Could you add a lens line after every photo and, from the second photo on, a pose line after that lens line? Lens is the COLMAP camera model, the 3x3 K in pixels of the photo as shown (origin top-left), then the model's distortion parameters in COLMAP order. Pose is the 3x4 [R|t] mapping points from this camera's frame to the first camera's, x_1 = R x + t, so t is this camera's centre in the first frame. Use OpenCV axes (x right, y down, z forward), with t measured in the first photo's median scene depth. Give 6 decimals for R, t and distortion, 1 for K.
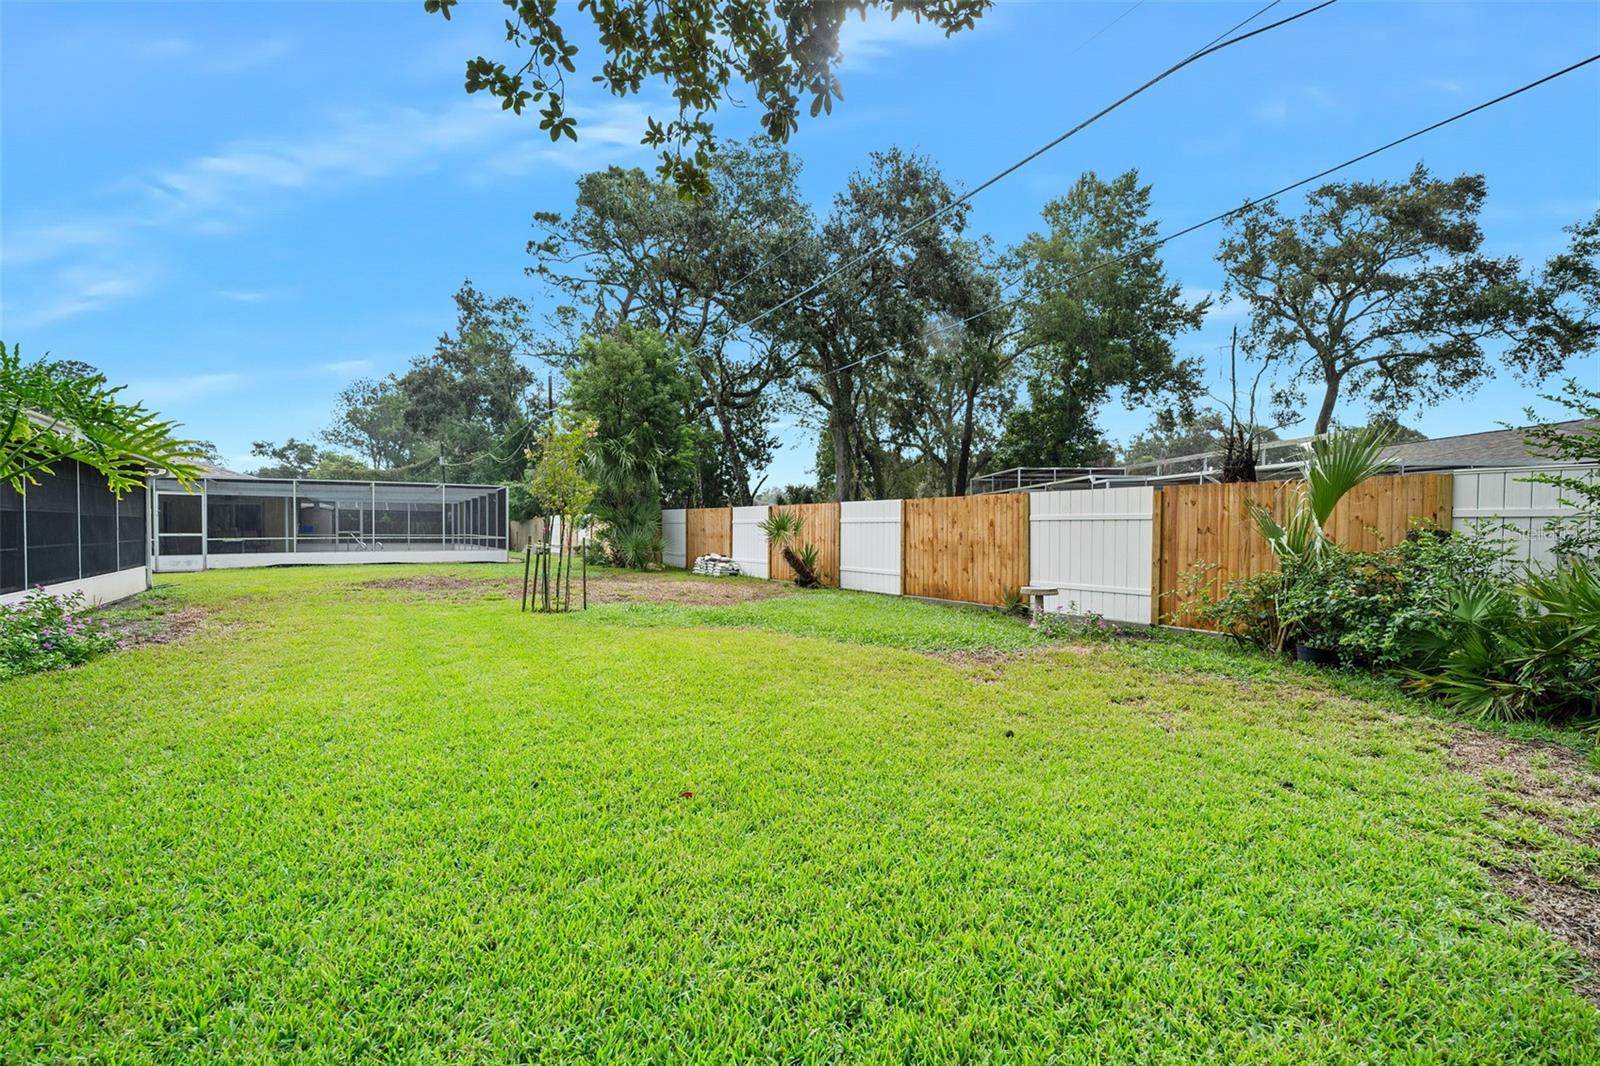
lens RADIAL K [[637.9, 0, 804.6], [0, 637.9, 540.7], [0, 0, 1]] dist [0.000893, -0.000034]
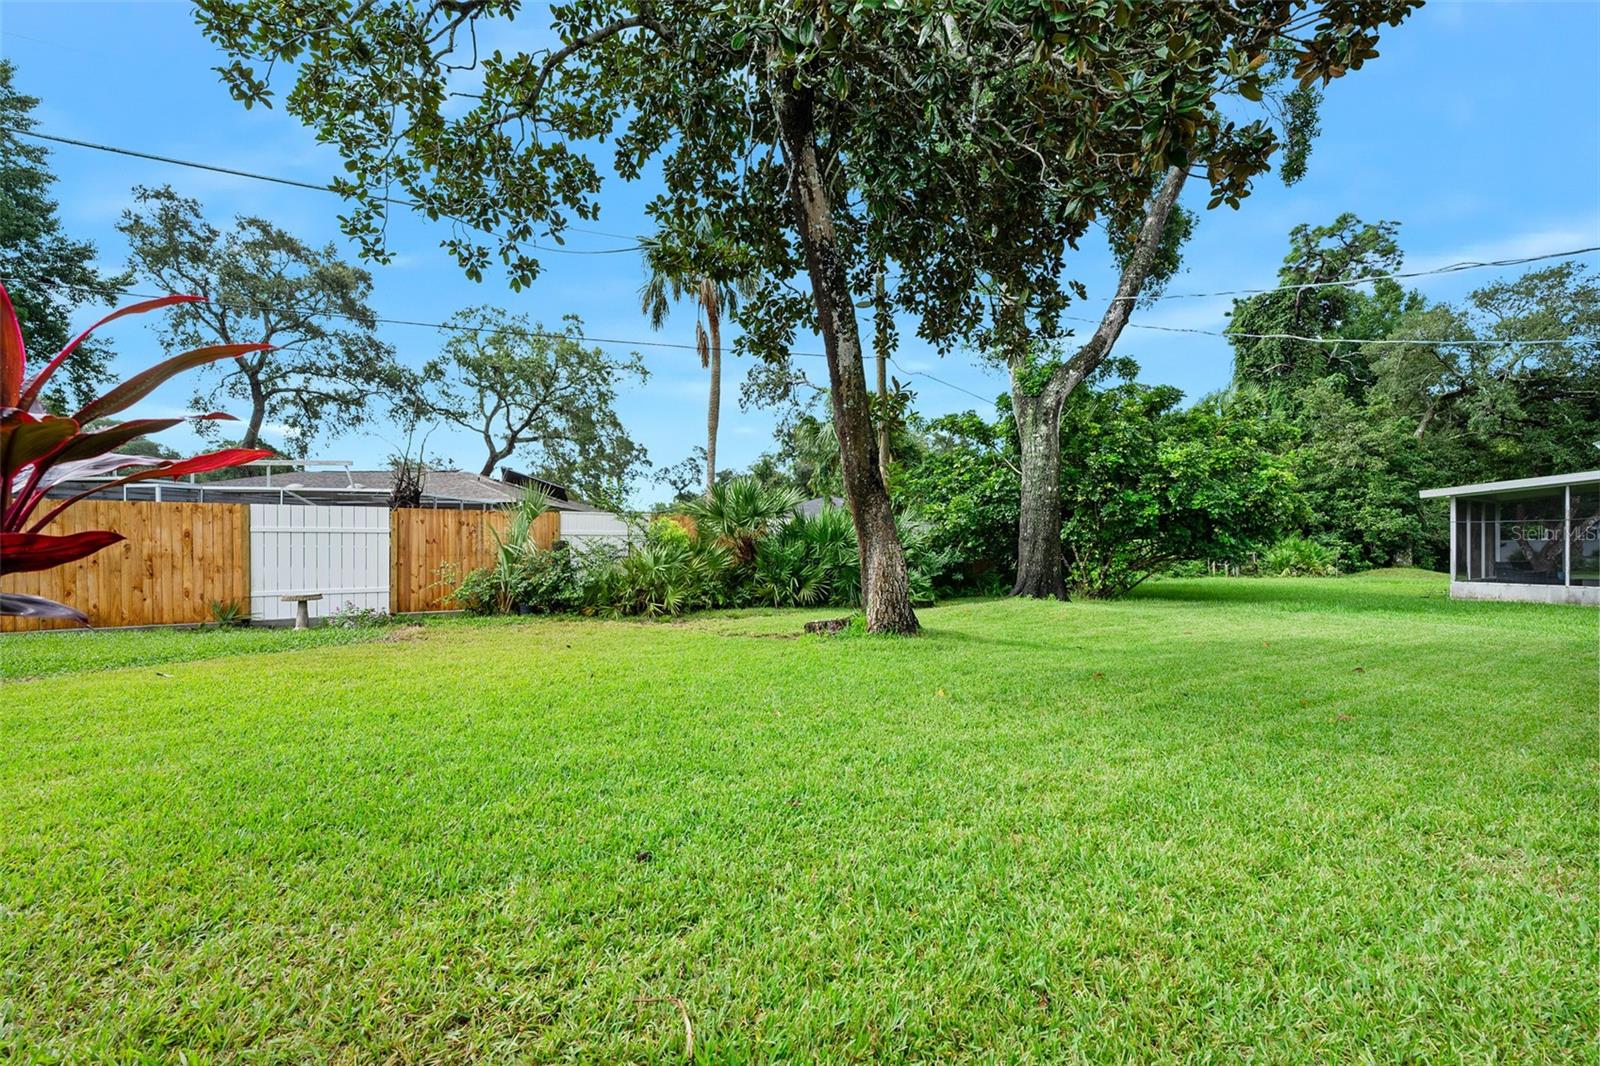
lens RADIAL K [[637.9, 0, 804.6], [0, 637.9, 540.7], [0, 0, 1]] dist [0.000893, -0.000034]
pose [[0.073188, -0.000062, 0.997318, -0.174777], [0.016216, 0.999868, -0.001128, -0.000561], [-0.997186, 0.016255, 0.073179, 0.014771]]
